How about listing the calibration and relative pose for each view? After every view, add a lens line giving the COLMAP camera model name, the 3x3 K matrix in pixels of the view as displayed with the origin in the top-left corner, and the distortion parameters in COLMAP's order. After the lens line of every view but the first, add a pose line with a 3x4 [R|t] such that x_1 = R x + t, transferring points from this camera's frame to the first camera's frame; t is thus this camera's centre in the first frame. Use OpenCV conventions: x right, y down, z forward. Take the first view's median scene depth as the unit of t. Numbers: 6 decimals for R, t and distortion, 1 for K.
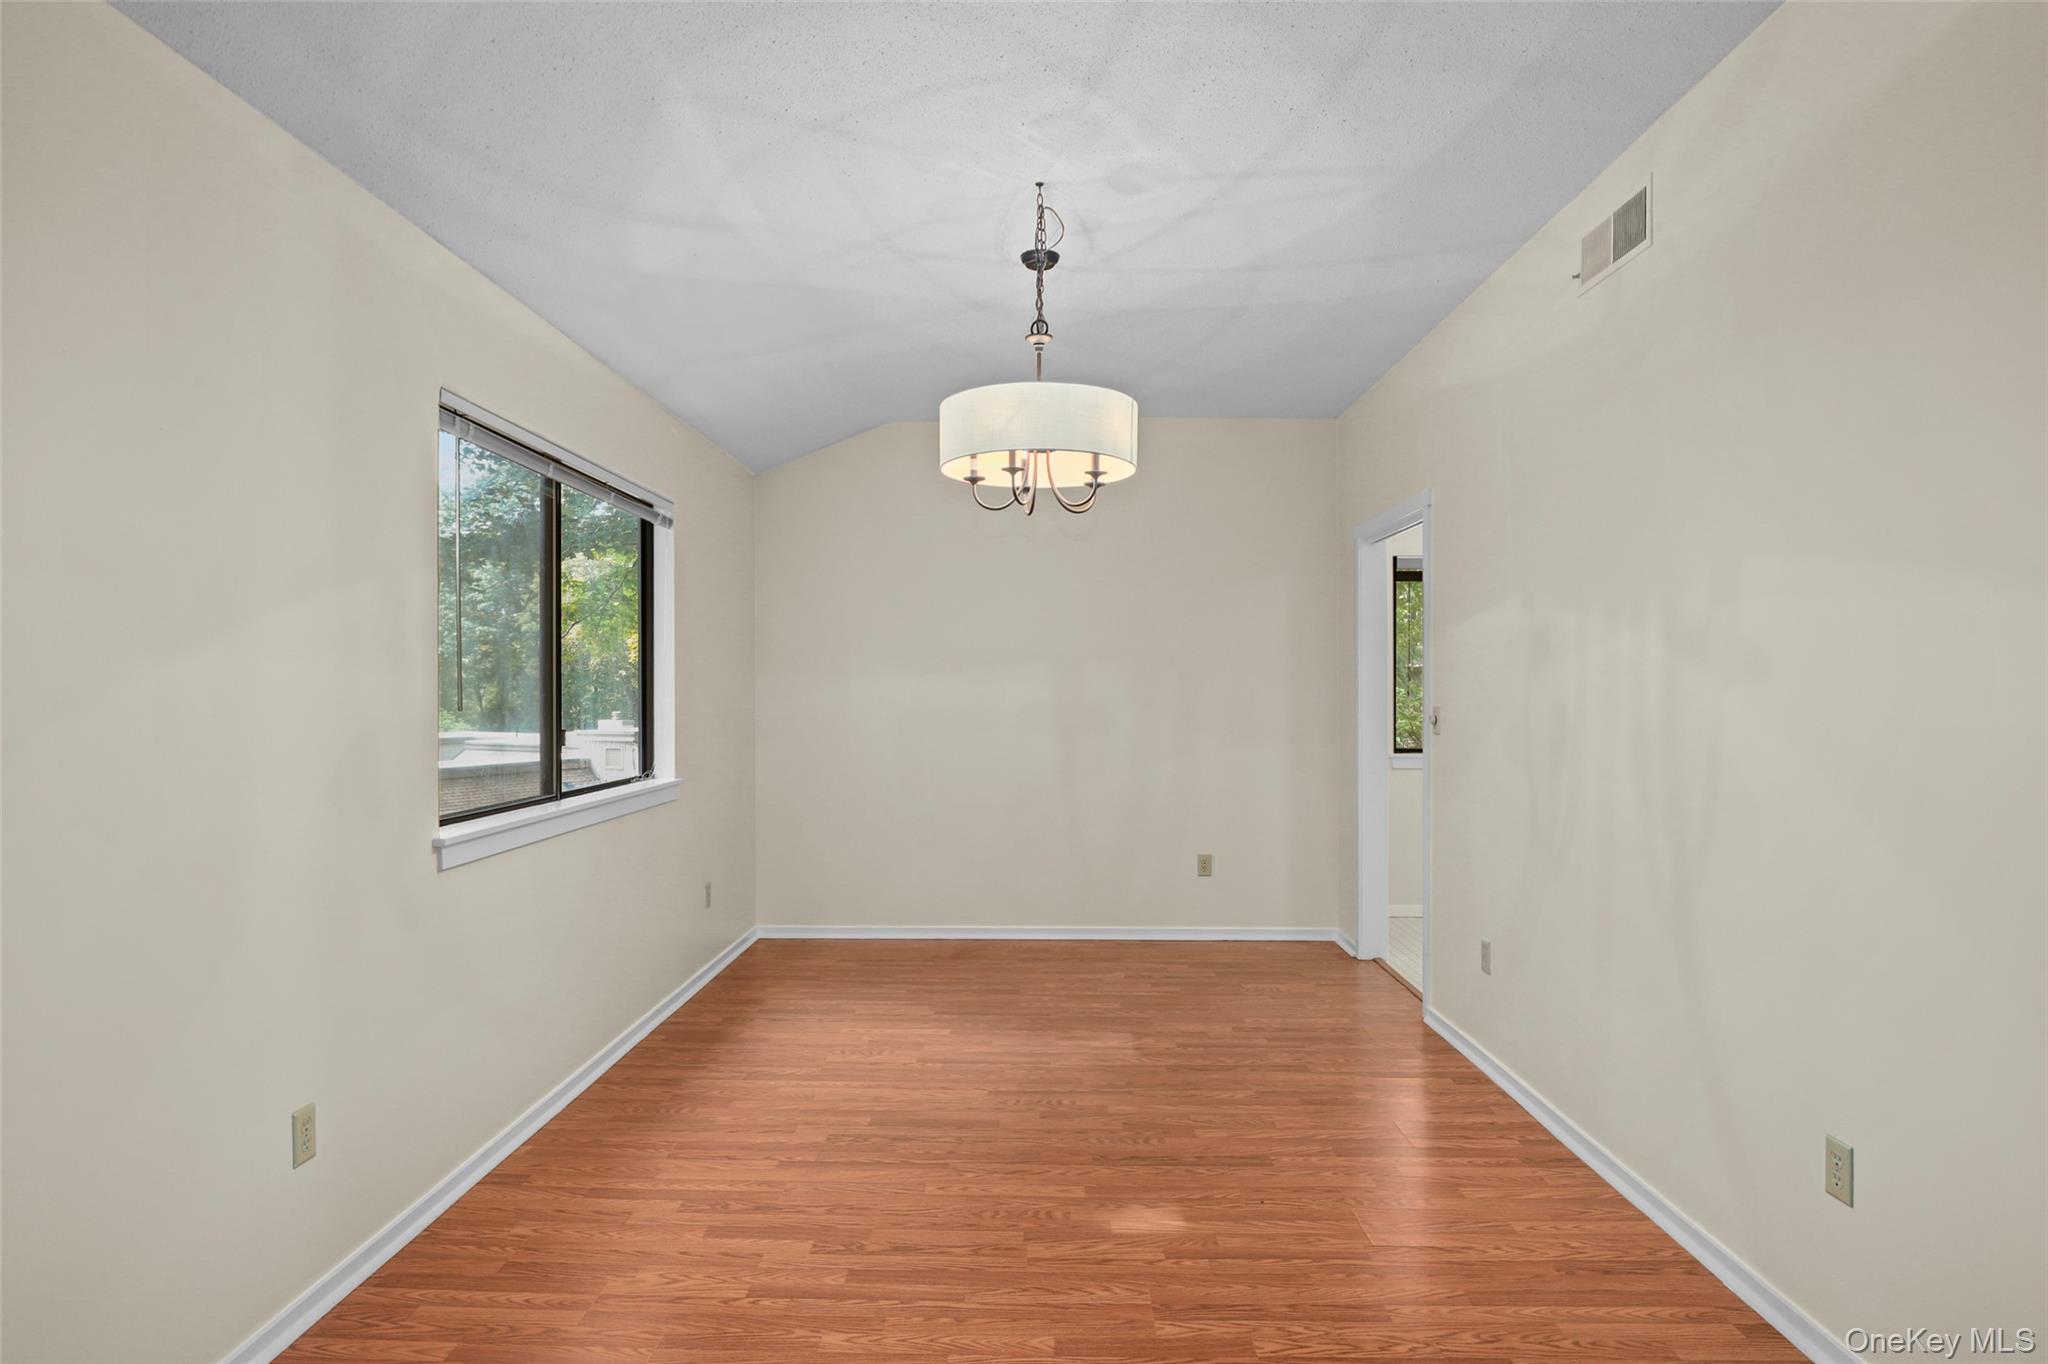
lens RADIAL K [[1110.5, 0, 1015.5], [0, 1110.5, 702.1], [0, 0, 1]] dist [0.002798, -0.000280]
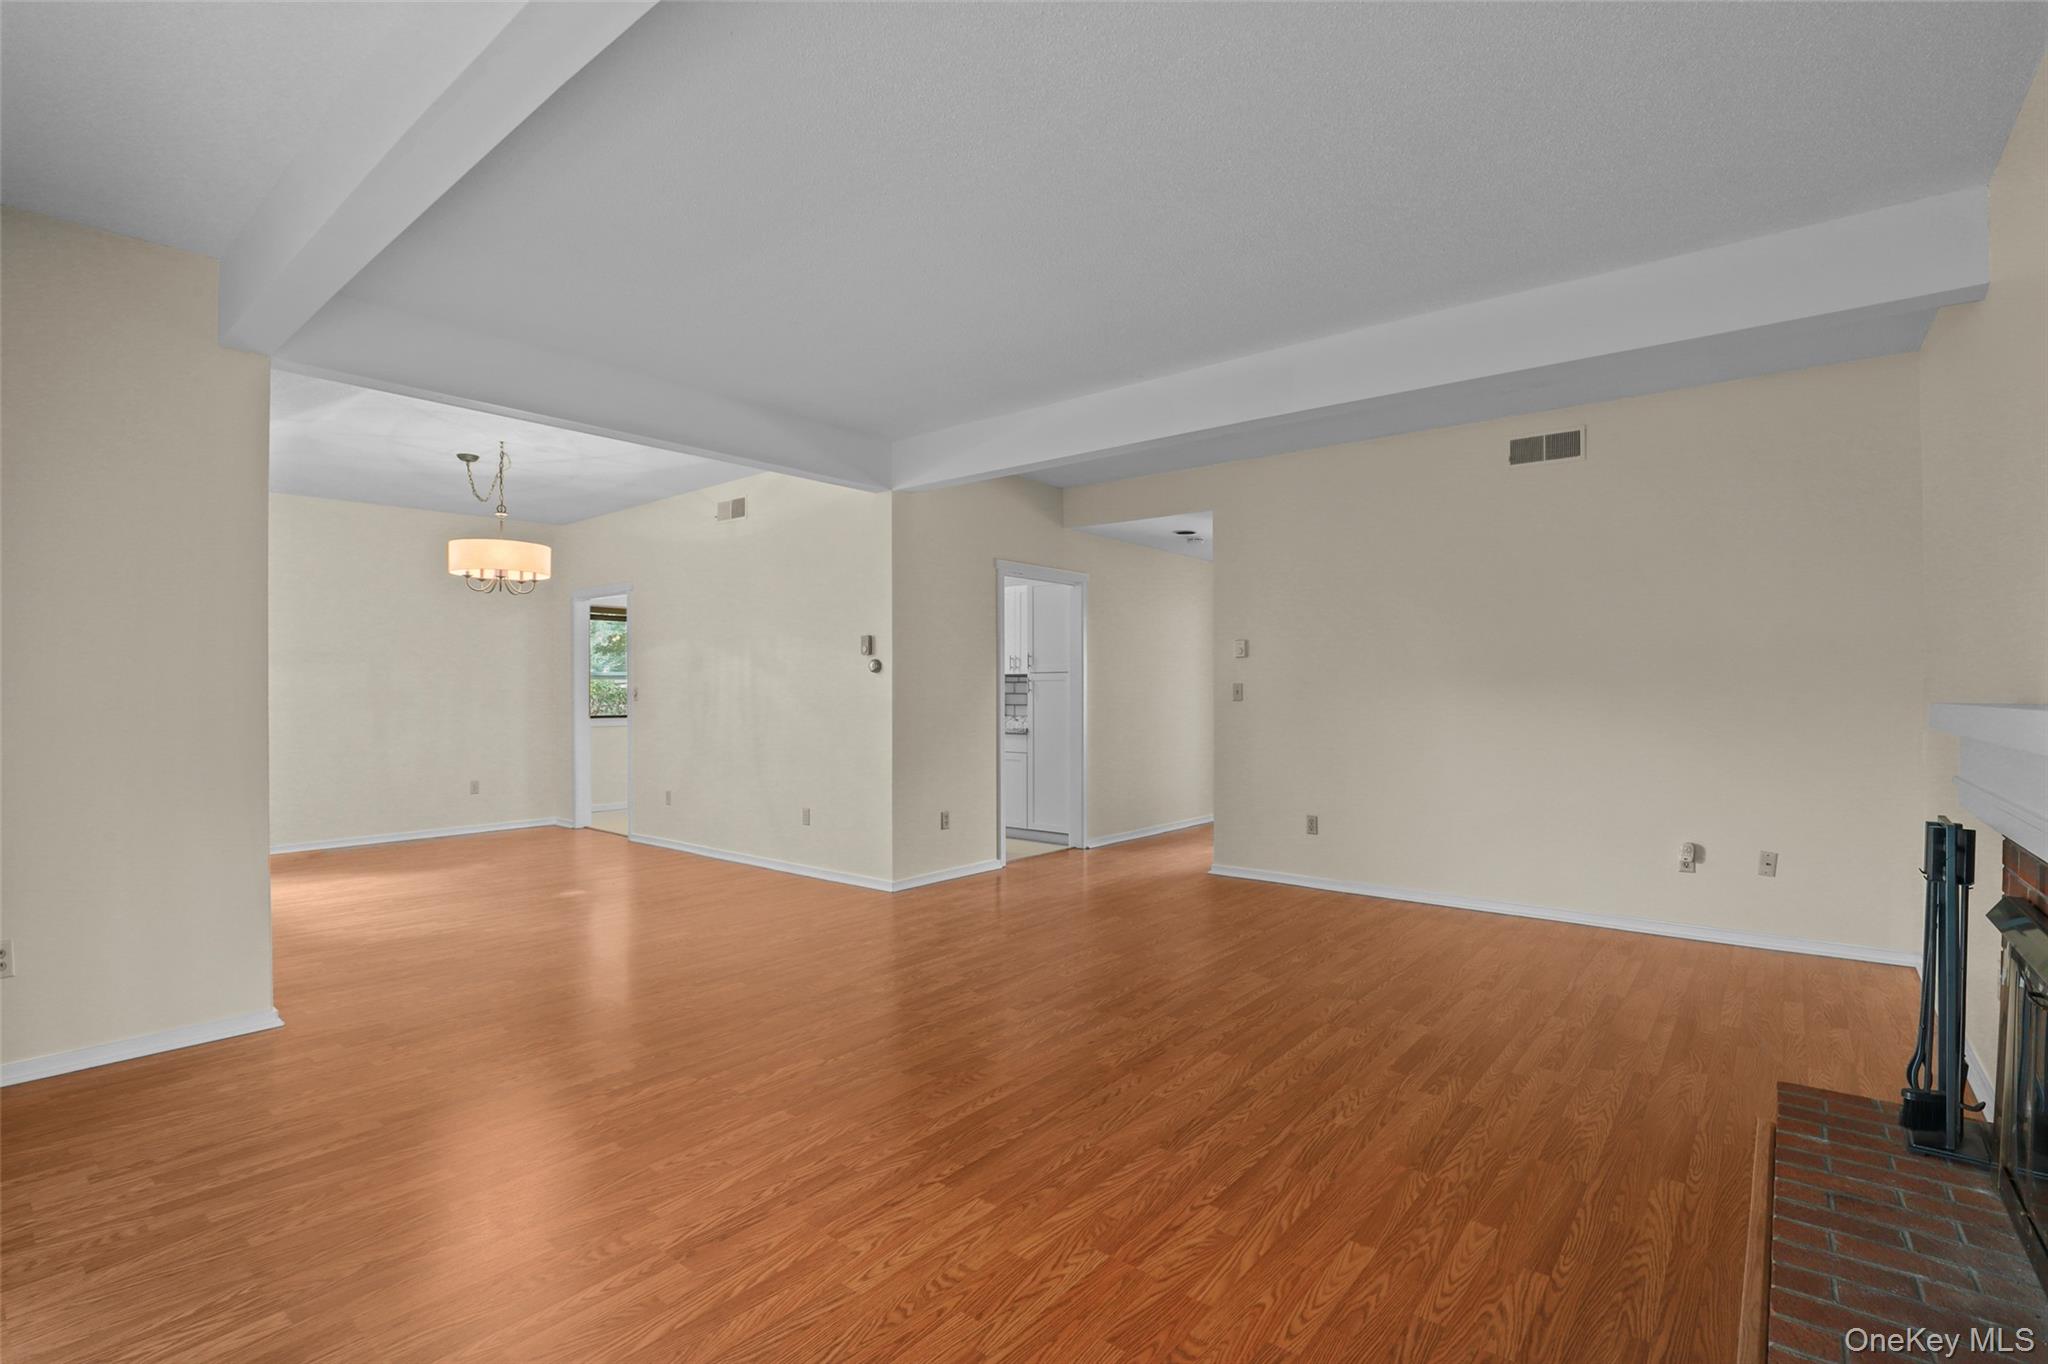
lens RADIAL K [[944.1, 0, 1017.2], [0, 944.1, 689.2], [0, 0, 1]] dist [-0.029940, 0.003862]
pose [[0.626952, -0.003348, 0.779051, -0.689020], [0.007068, 0.999974, -0.001390, 0.020315], [-0.779026, 0.006378, 0.626959, -0.823882]]
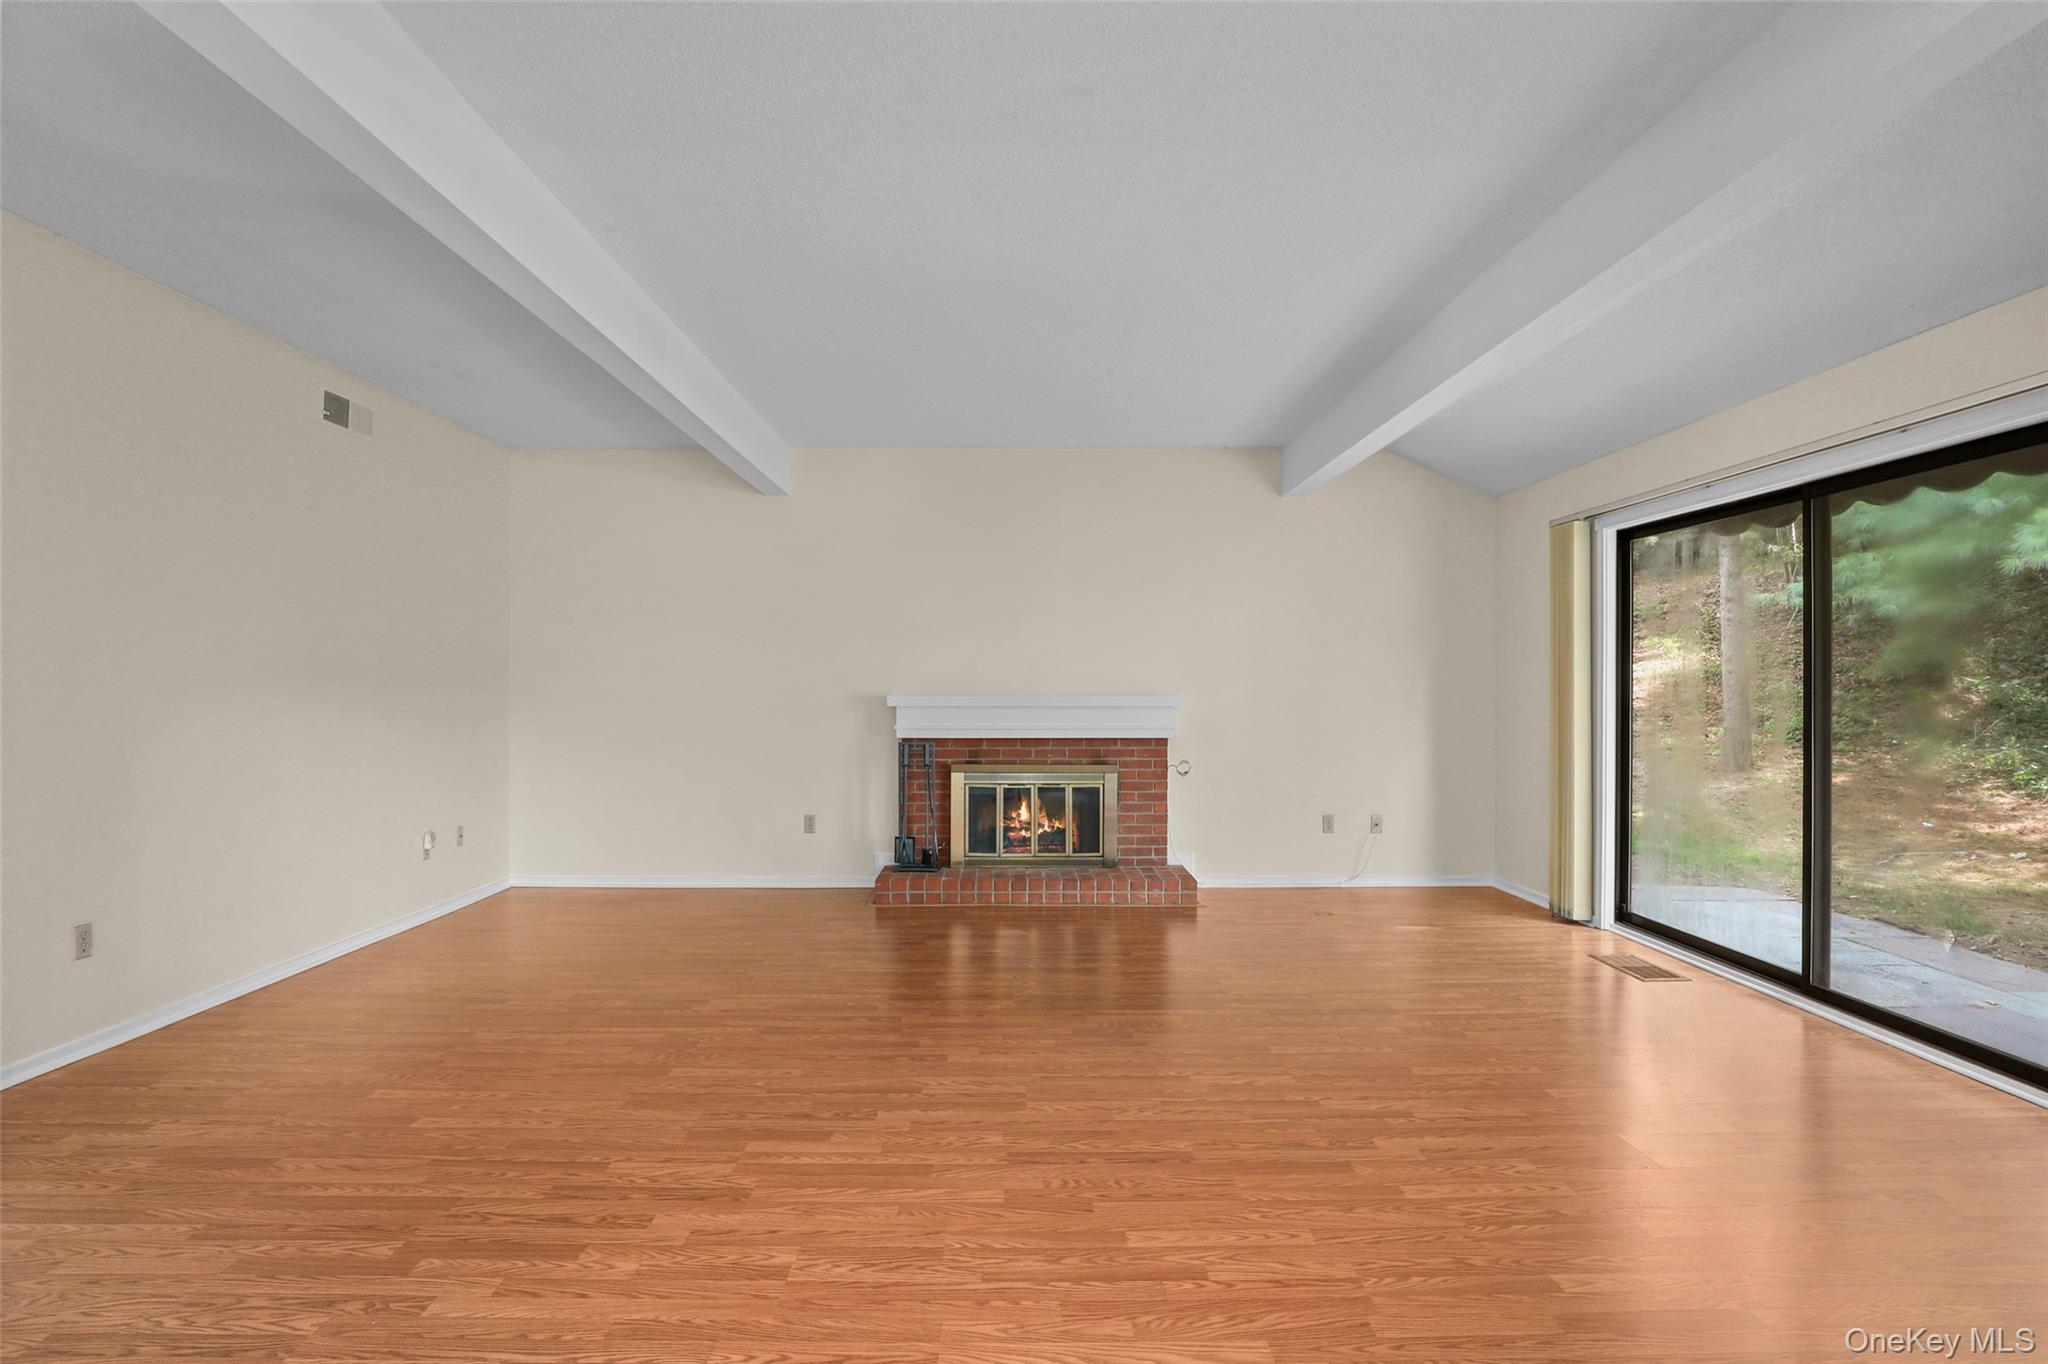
lens RADIAL K [[971.6, 0, 1017.0], [0, 971.6, 686.4], [0, 0, 1]] dist [-0.028157, 0.000287]
pose [[-0.999805, -0.005002, -0.019129, 0.064887], [-0.005131, 0.999964, 0.006687, 0.007059], [0.019095, 0.006784, -0.999795, 0.756139]]
